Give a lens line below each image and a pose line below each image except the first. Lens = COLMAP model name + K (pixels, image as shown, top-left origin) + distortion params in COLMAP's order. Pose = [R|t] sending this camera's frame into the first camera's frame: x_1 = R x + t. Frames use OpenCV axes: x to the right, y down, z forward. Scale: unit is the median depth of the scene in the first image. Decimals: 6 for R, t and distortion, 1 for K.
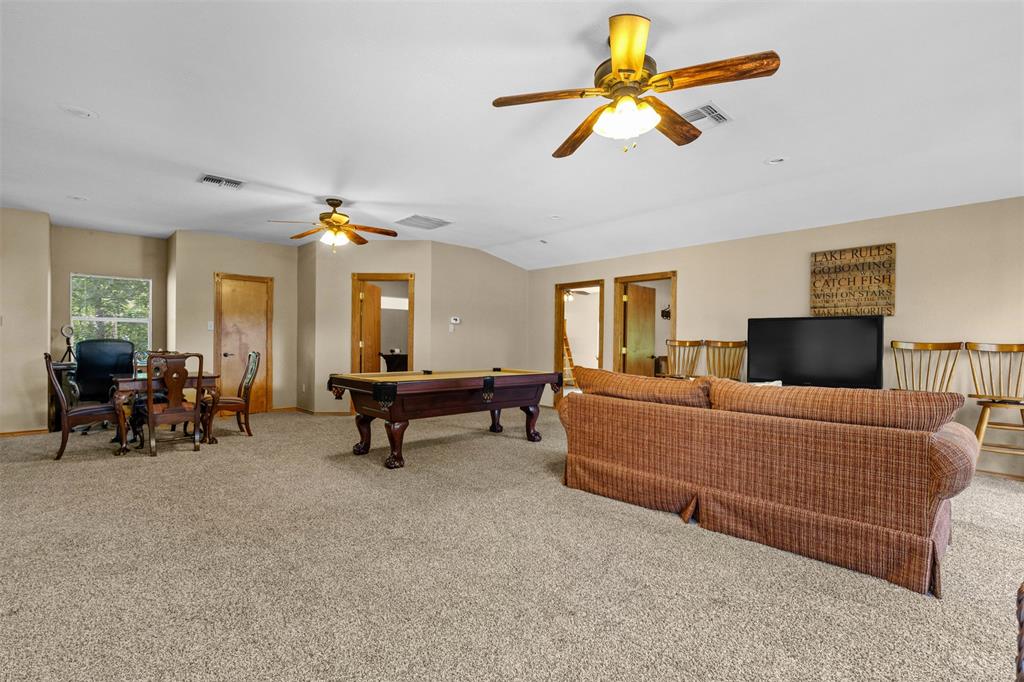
lens RADIAL K [[456.5, 0, 514.3], [0, 456.5, 345.4], [0, 0, 1]] dist [0.001972, -0.000092]
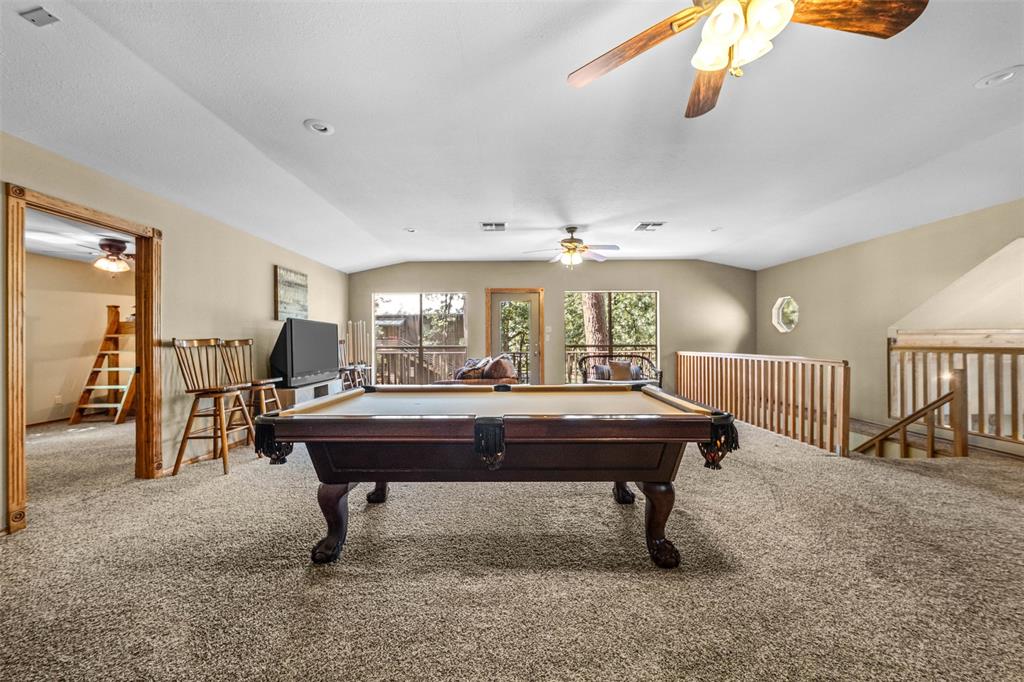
lens RADIAL K [[362.8, 0, 512.0], [0, 362.8, 341.0], [0, 0, 1]] dist [-0.009679, -0.000099]
pose [[-0.683410, 0.006564, 0.730005, -0.430623], [0.016695, 0.999839, 0.006639, -0.004073], [-0.729844, 0.016724, -0.683409, 1.203503]]
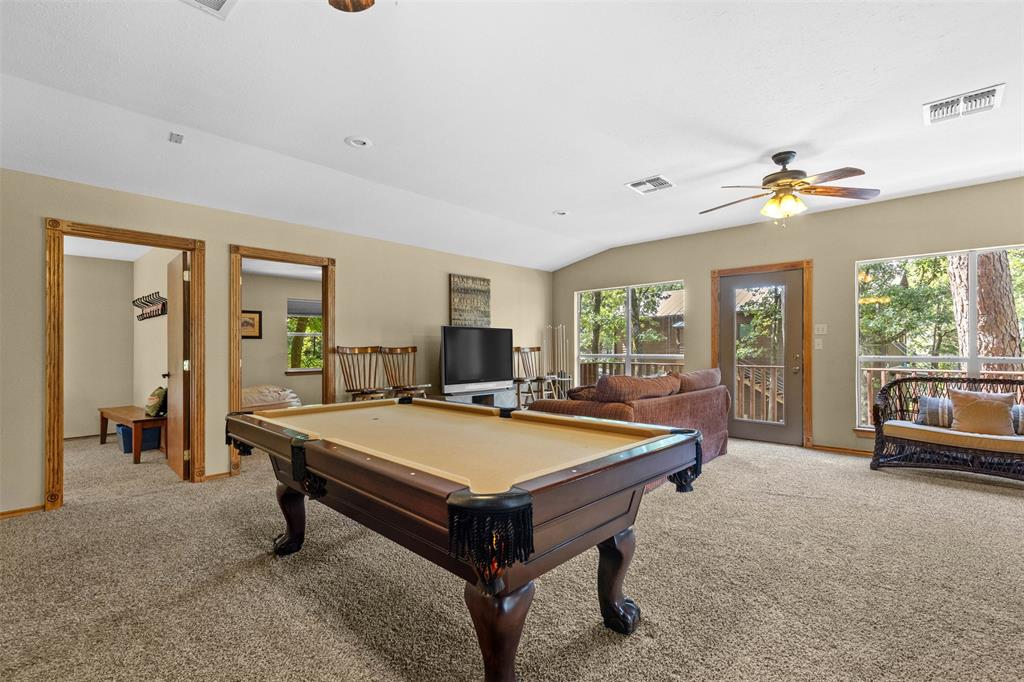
lens RADIAL K [[456.5, 0, 514.3], [0, 456.5, 345.4], [0, 0, 1]] dist [0.001972, -0.000092]
pose [[-0.005237, 0.009617, 0.999940, -0.535077], [0.015465, 0.999835, -0.009535, -0.001559], [-0.999867, 0.015414, -0.005385, 0.851471]]
